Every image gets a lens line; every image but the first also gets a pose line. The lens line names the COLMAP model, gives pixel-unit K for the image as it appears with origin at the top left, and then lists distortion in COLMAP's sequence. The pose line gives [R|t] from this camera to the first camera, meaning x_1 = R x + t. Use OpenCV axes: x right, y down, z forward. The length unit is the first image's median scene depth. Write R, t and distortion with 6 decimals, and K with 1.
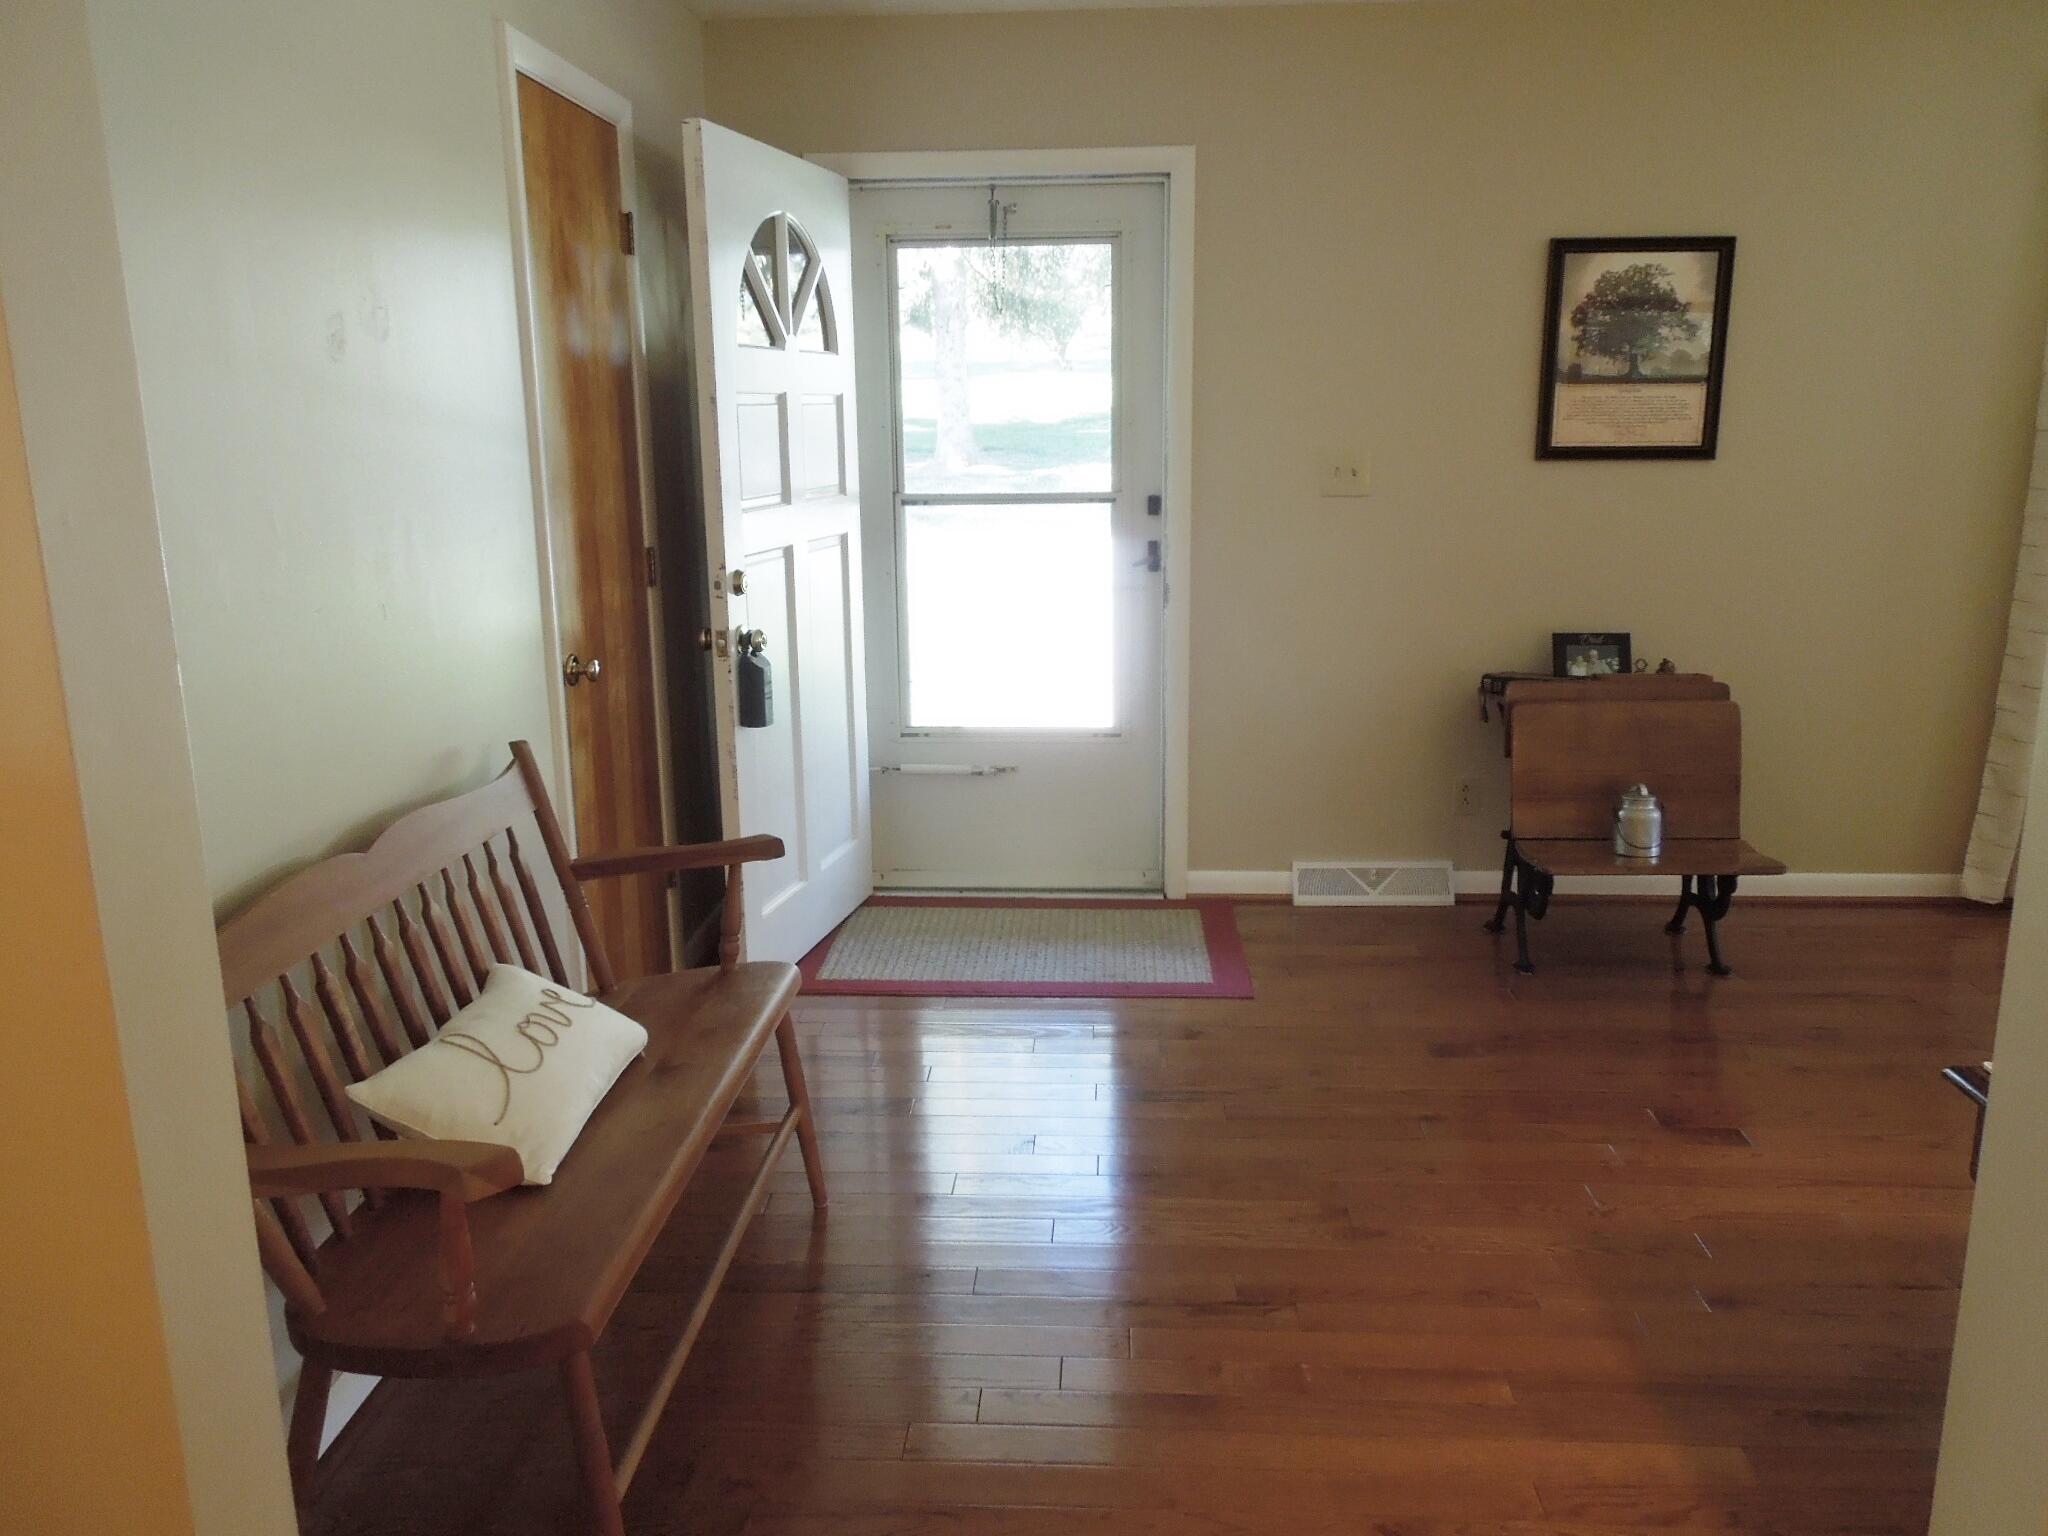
lens RADIAL K [[1548.2, 0, 1027.7], [0, 1548.2, 764.5], [0, 0, 1]] dist [-0.008780, 0.013484]
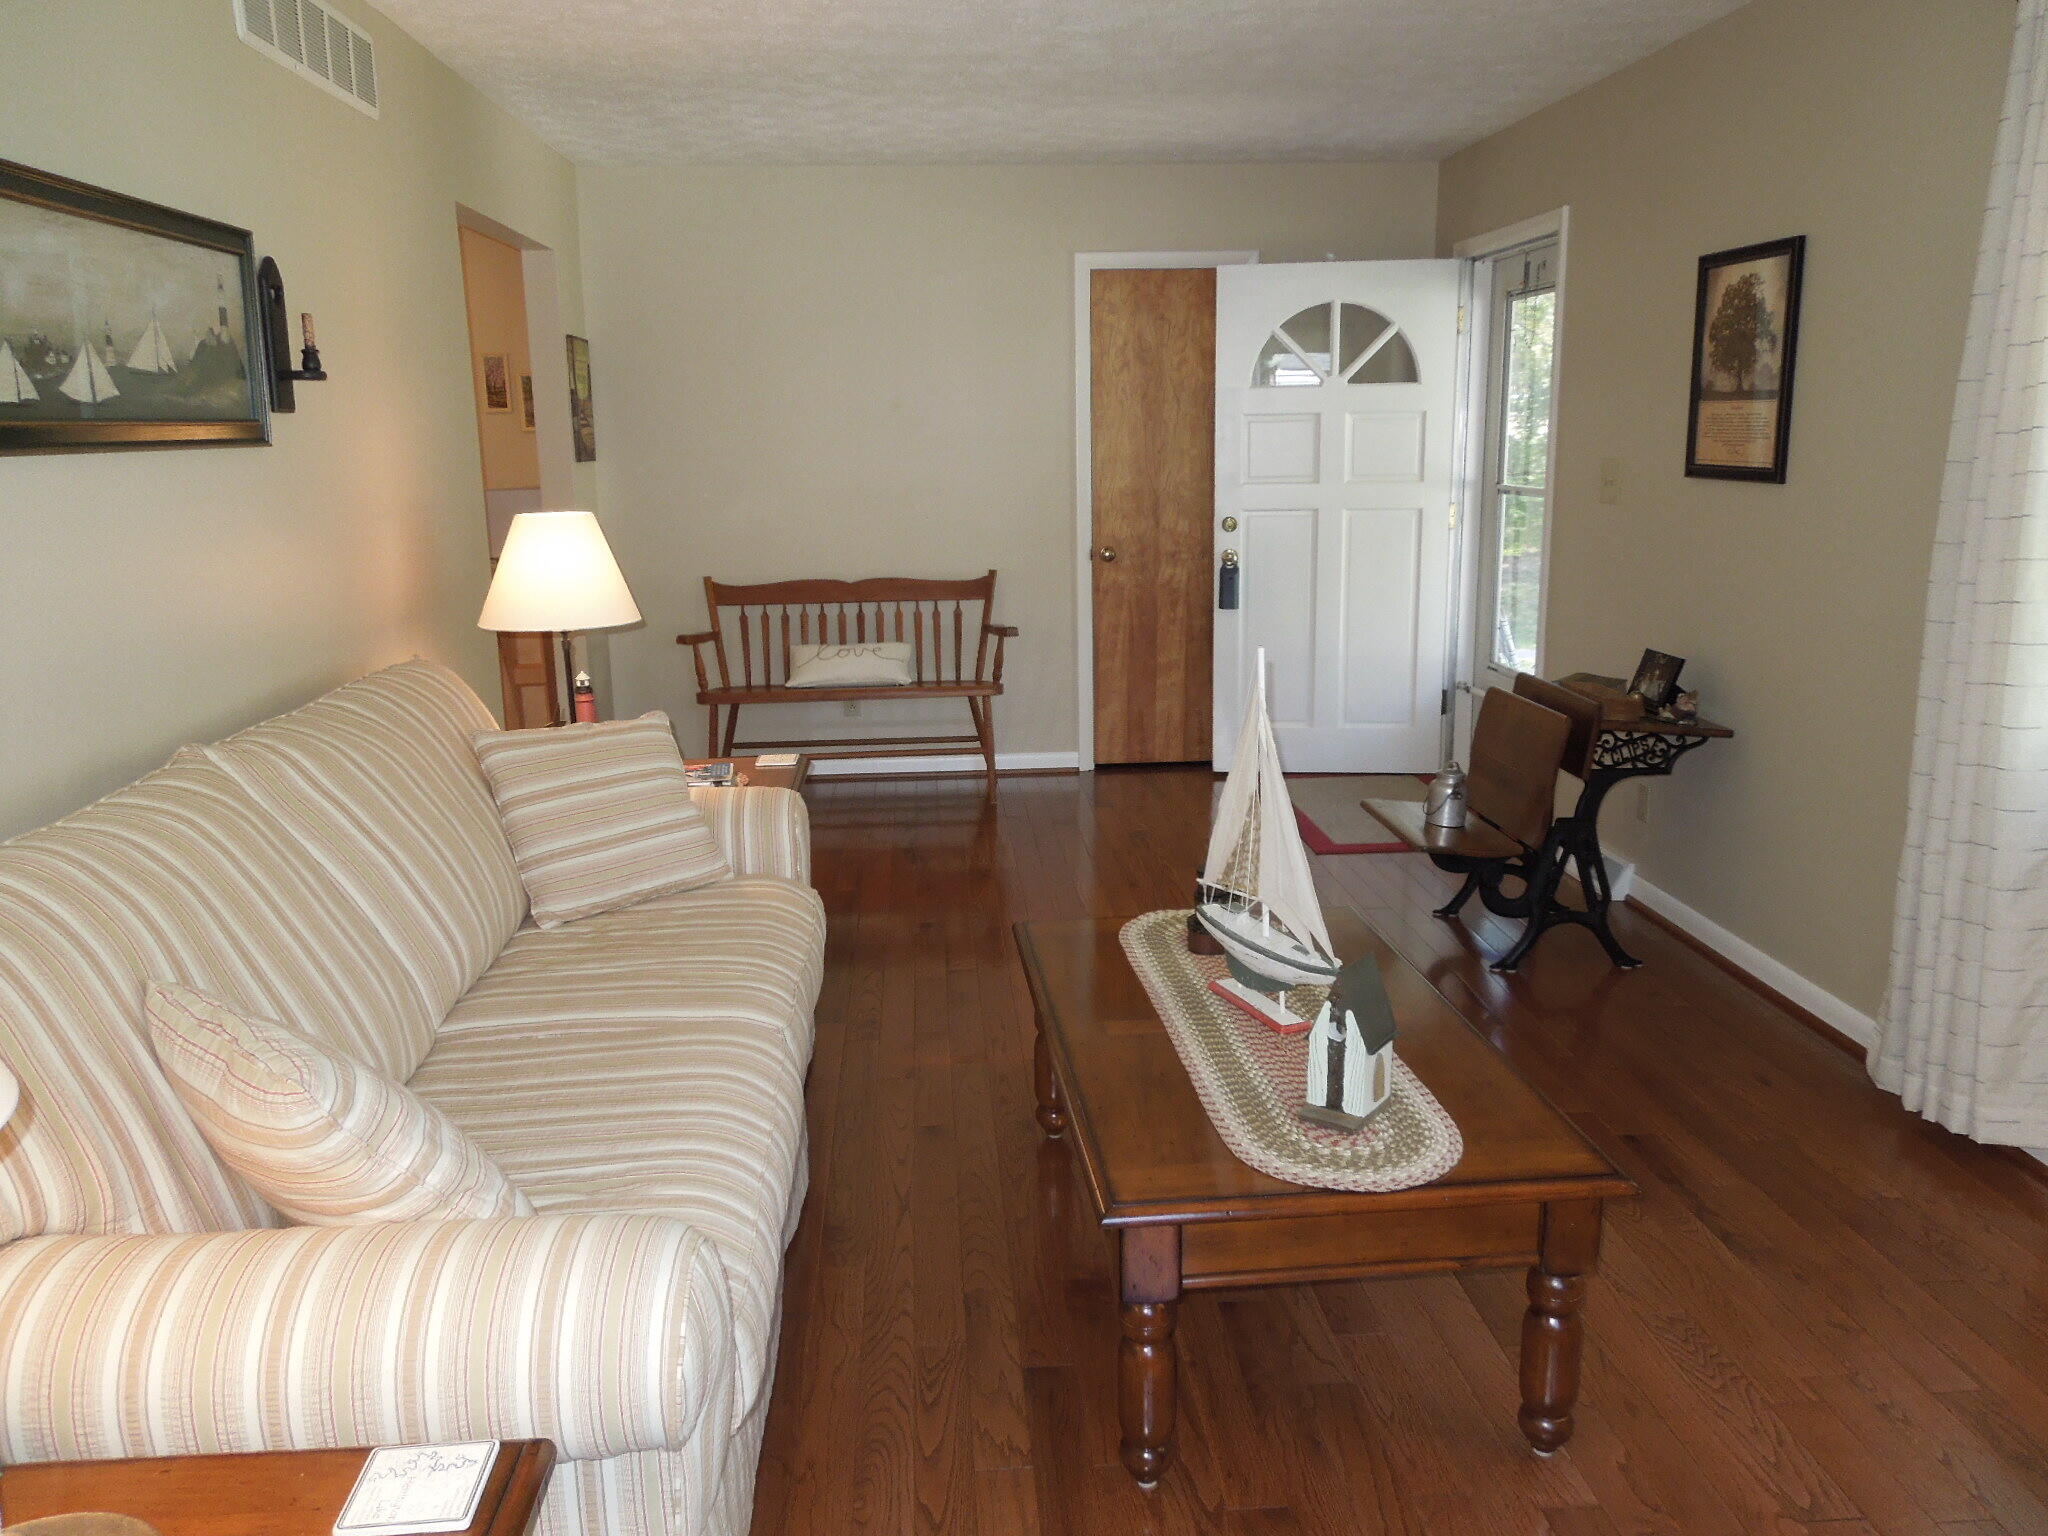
lens RADIAL K [[1548.2, 0, 1027.7], [0, 1548.2, 764.5], [0, 0, 1]] dist [-0.008780, 0.013484]
pose [[0.131381, 0.220483, -0.966502, 1.304837], [-0.206664, 0.959624, 0.190821, -0.123250], [0.969551, 0.174671, 0.171642, 0.456165]]
